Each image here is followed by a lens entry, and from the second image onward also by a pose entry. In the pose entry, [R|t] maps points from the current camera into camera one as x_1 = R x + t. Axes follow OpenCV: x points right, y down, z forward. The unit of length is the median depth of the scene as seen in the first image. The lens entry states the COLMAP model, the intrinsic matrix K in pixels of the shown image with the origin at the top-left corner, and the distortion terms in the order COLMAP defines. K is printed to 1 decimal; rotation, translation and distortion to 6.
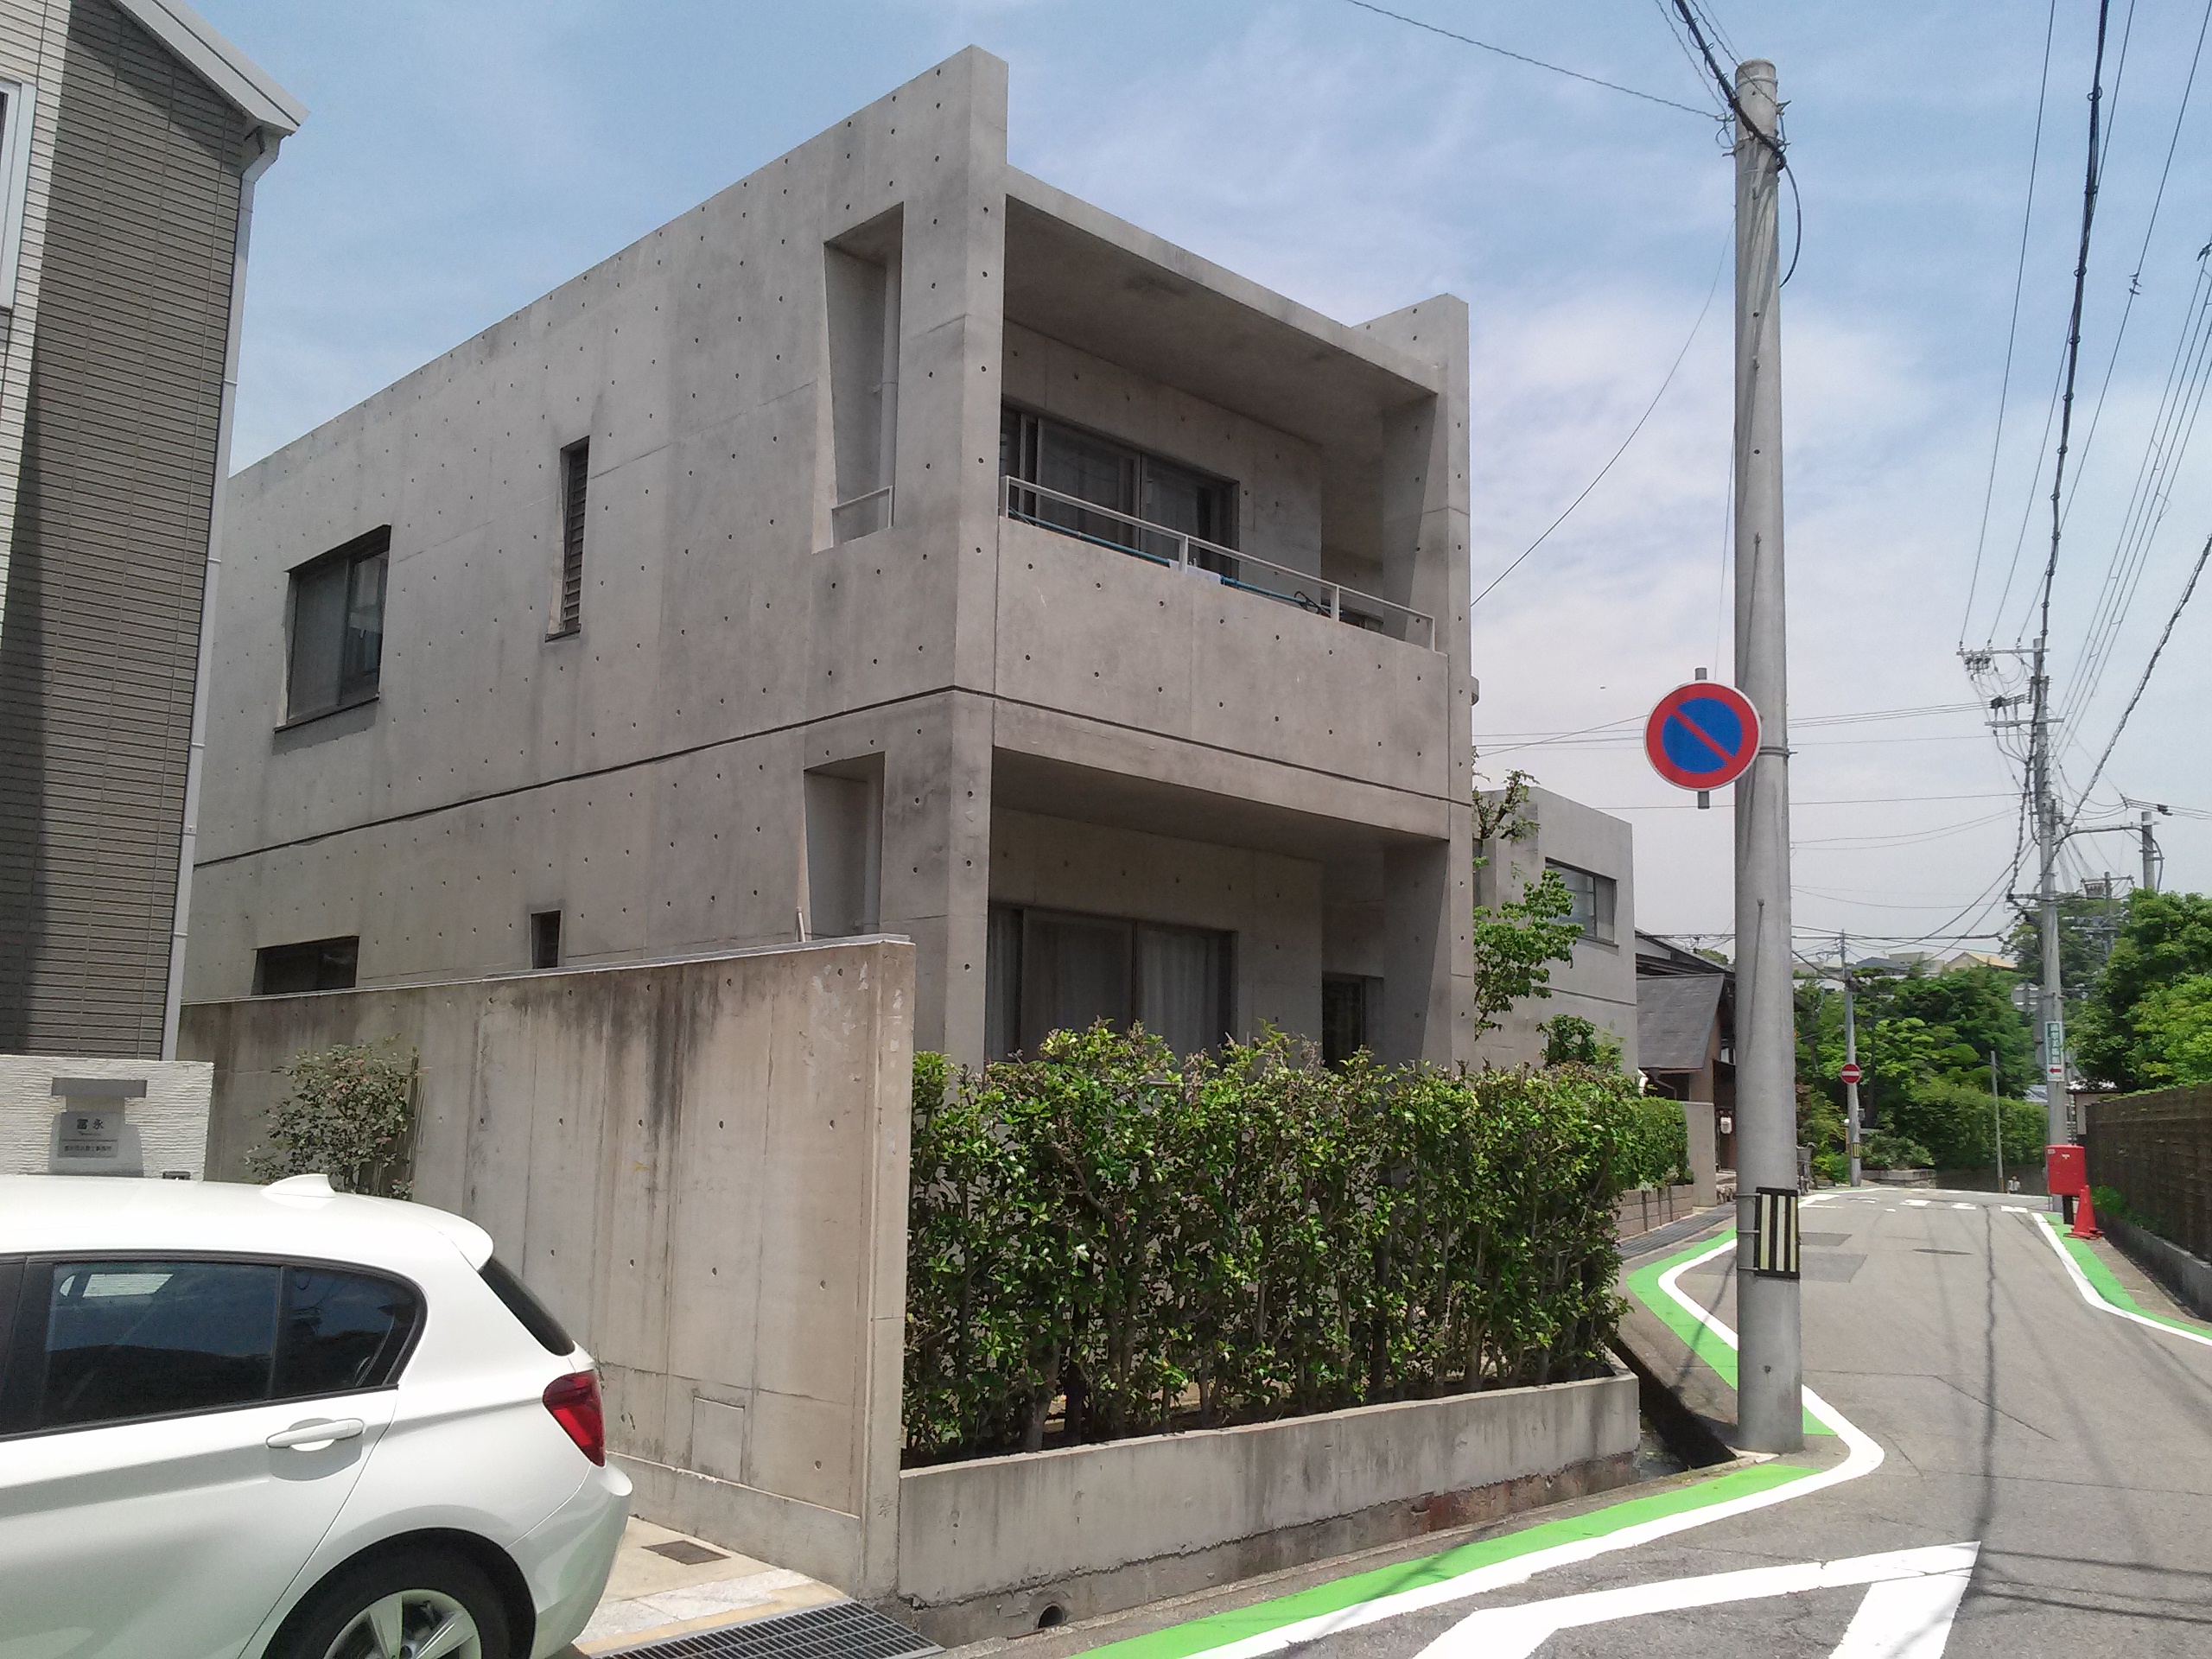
lens RADIAL K [[1940.1, 0, 1115.1], [0, 1940.1, 816.3], [0, 0, 1]] dist [0.035061, -0.085354]
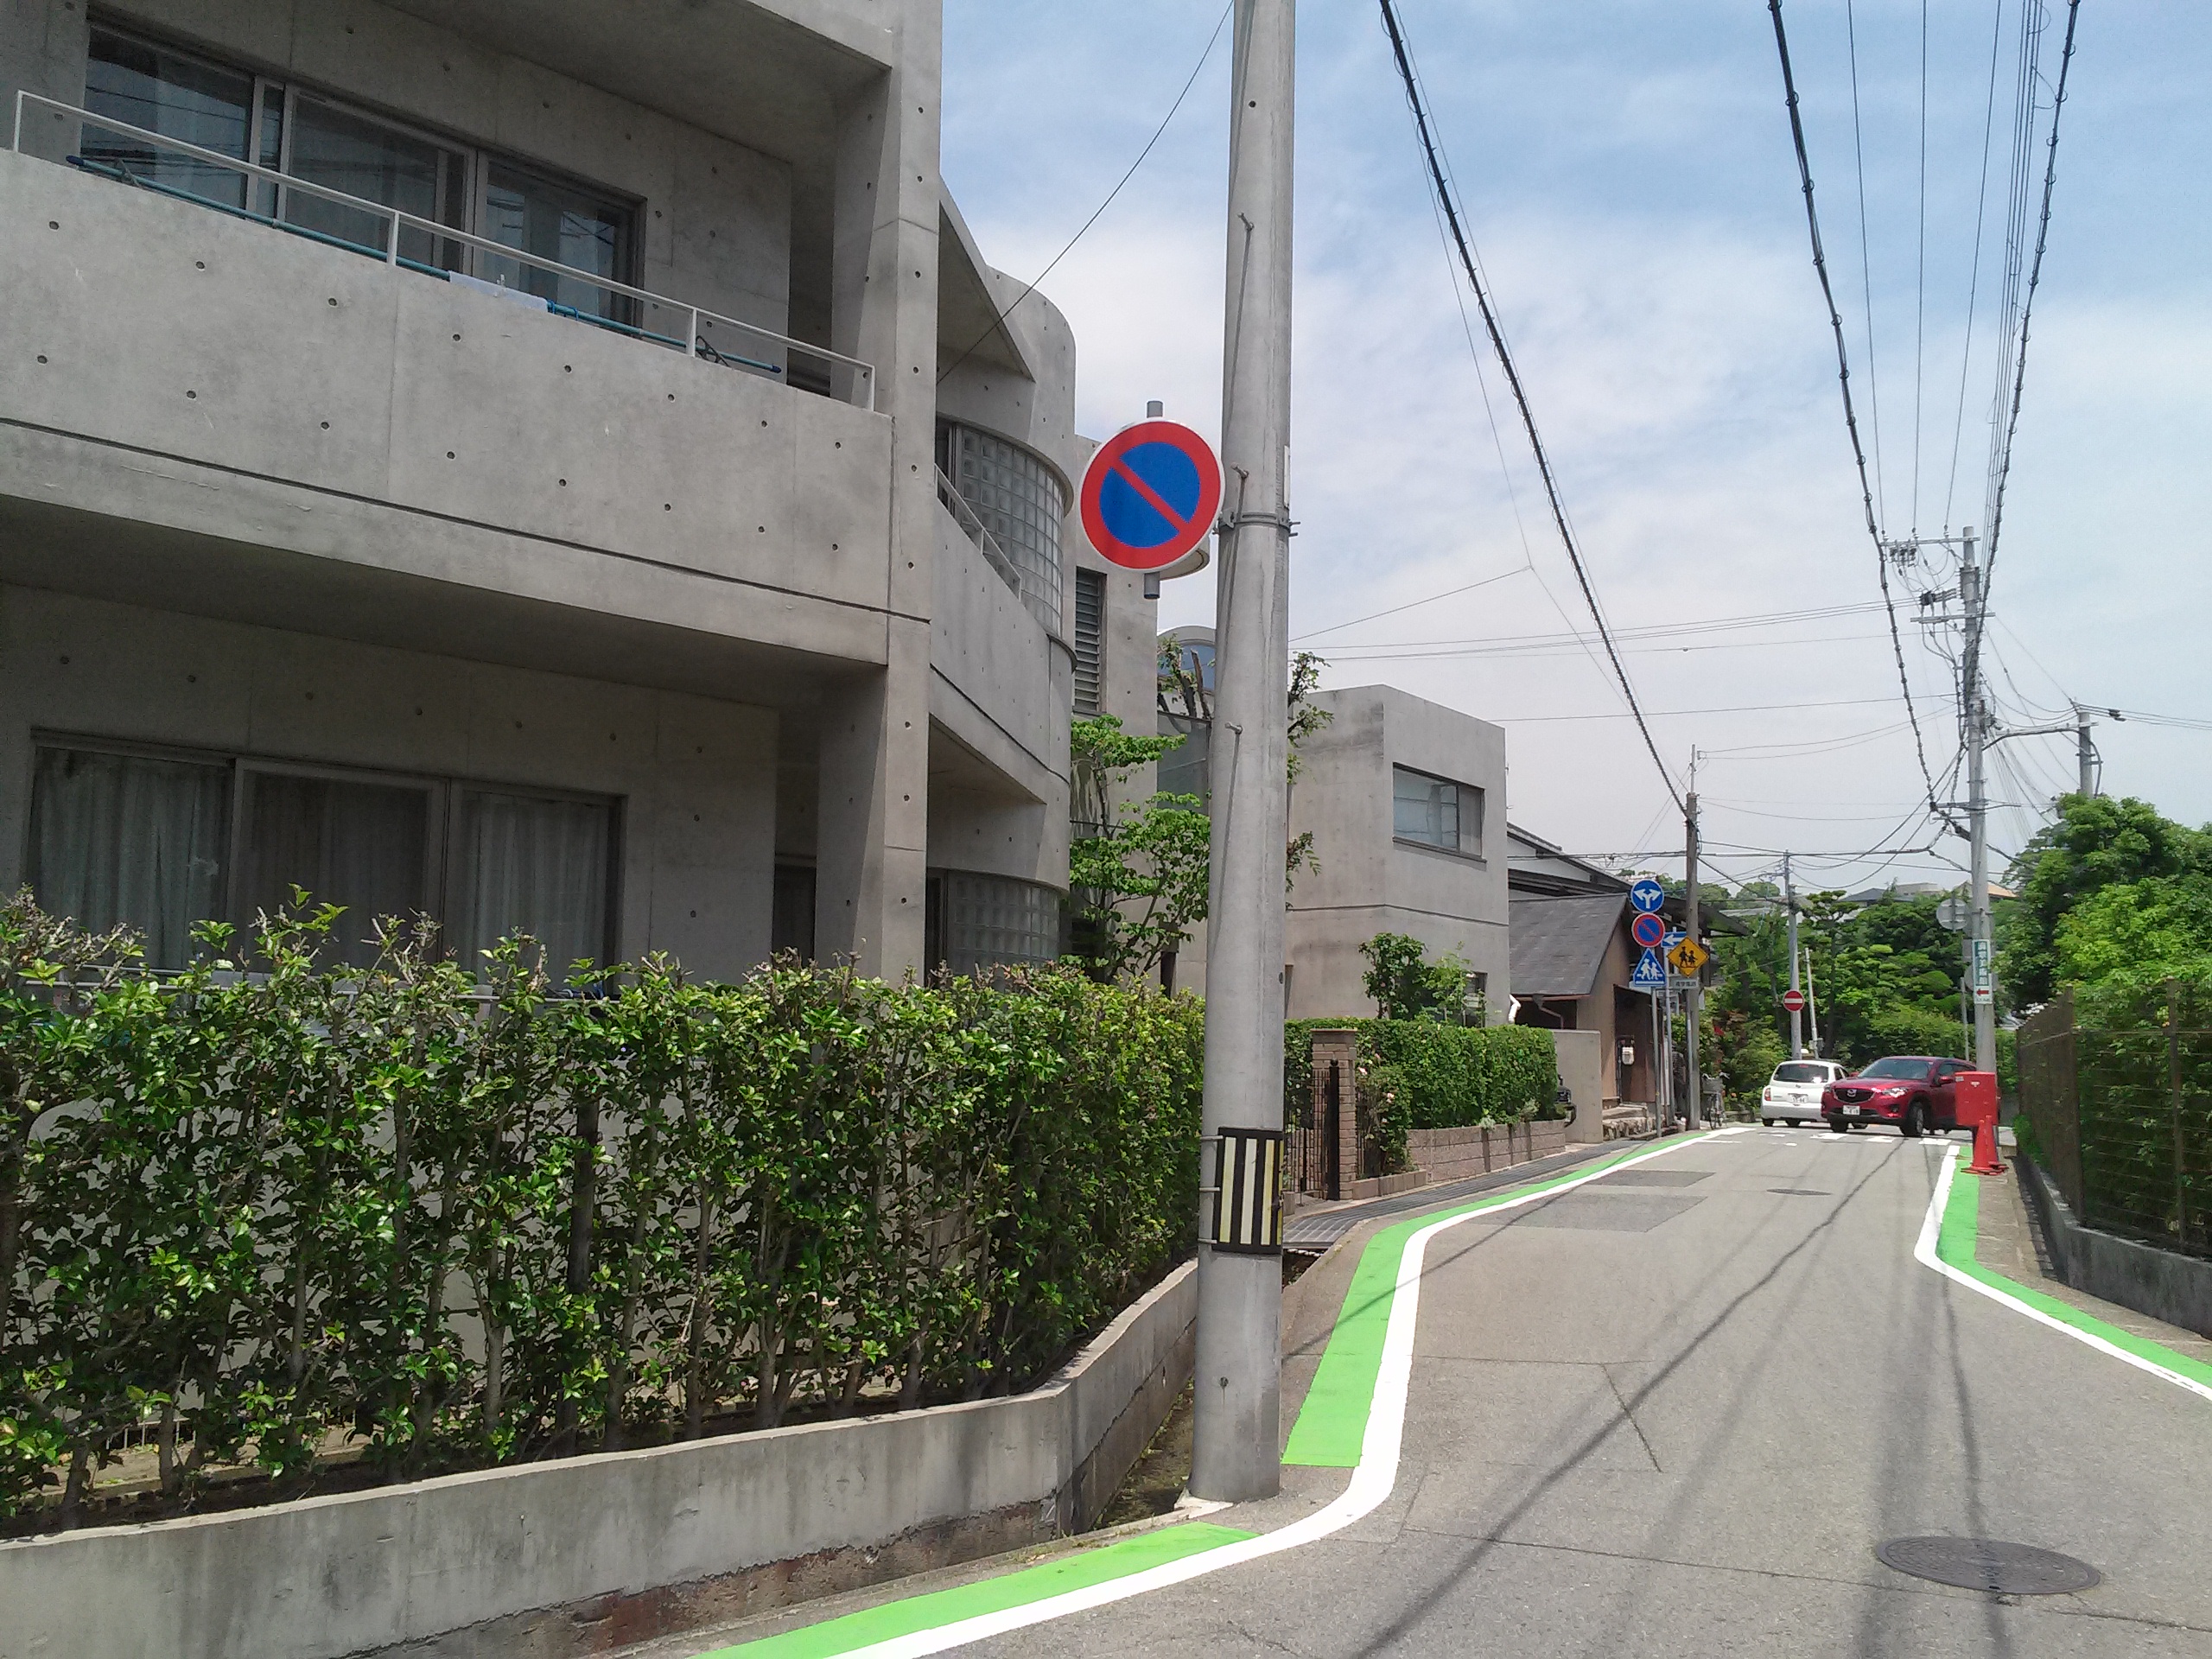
lens RADIAL K [[1935.0, 0, 1135.1], [0, 1935.0, 828.1], [0, 0, 1]] dist [0.029797, -0.051133]
pose [[0.999896, -0.014359, 0.001449, 0.255081], [0.014301, 0.999304, 0.034450, 0.048115], [-0.001942, -0.034426, 0.999405, 0.252744]]
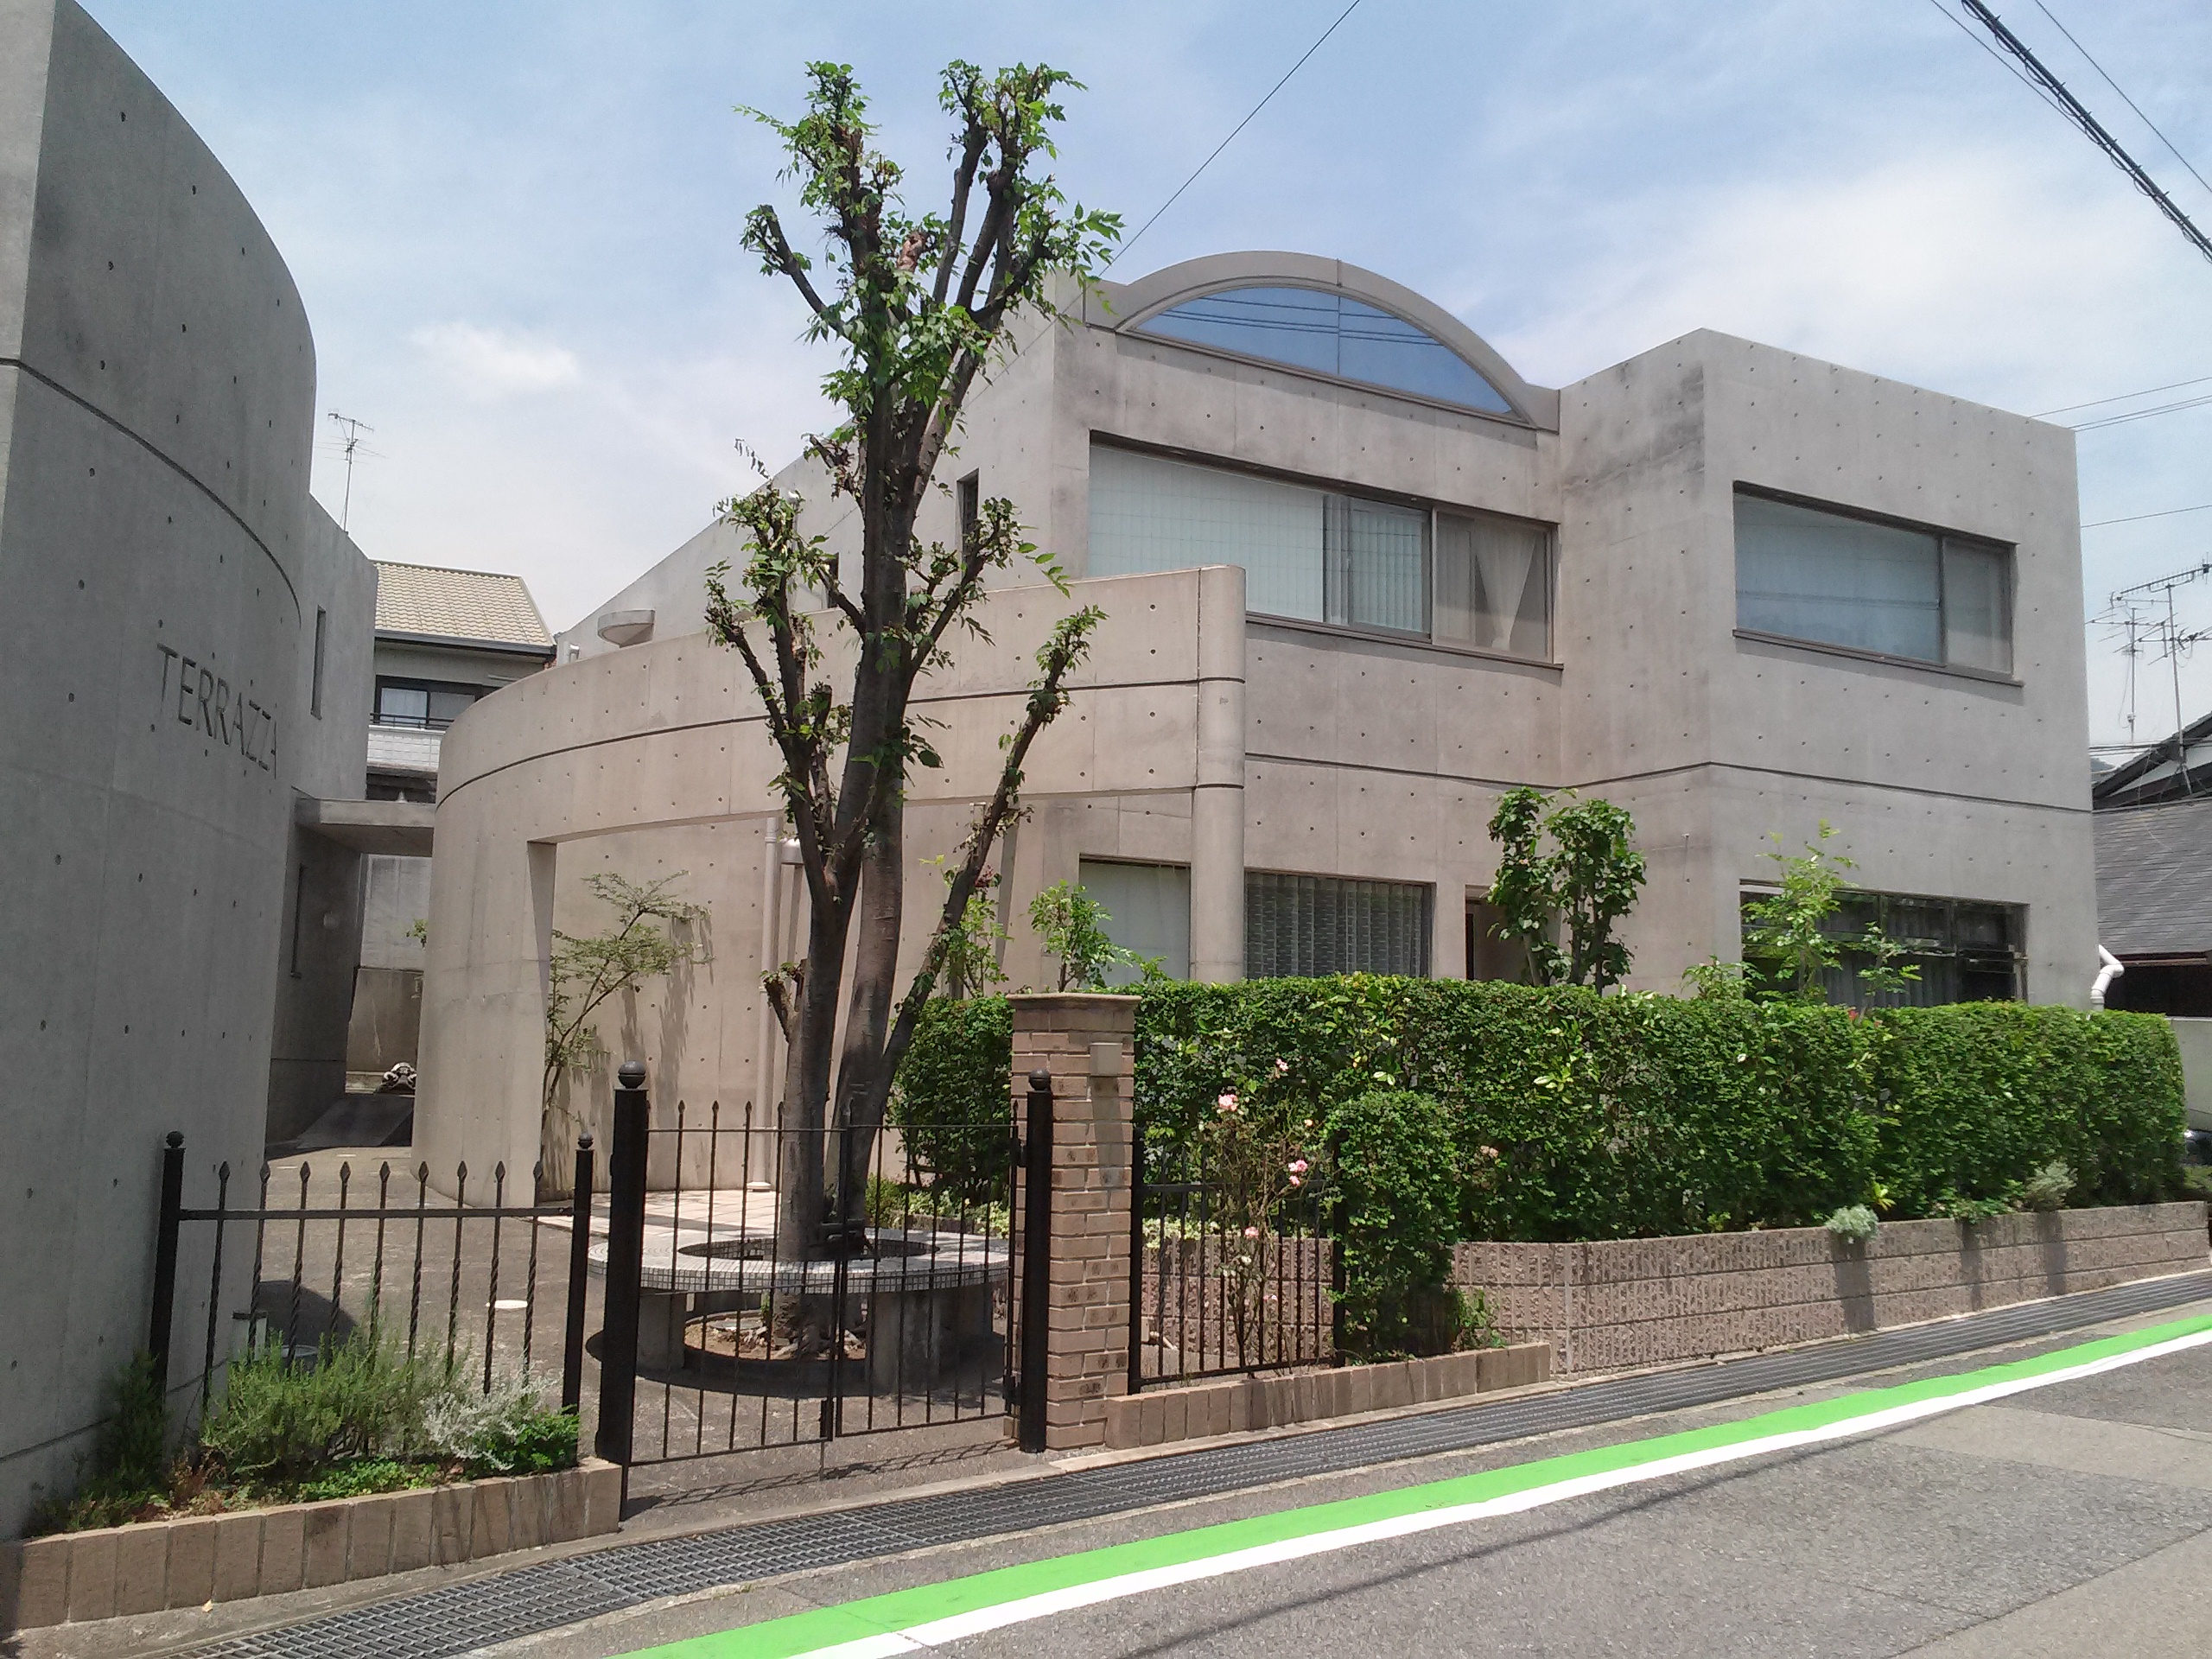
lens RADIAL K [[1935.0, 0, 1135.1], [0, 1935.0, 828.1], [0, 0, 1]] dist [0.029797, -0.051133]
pose [[0.900710, -0.063555, -0.429748, 0.728427], [0.074513, 0.997182, 0.008700, 0.222802], [0.427984, -0.039858, 0.902907, 1.346985]]
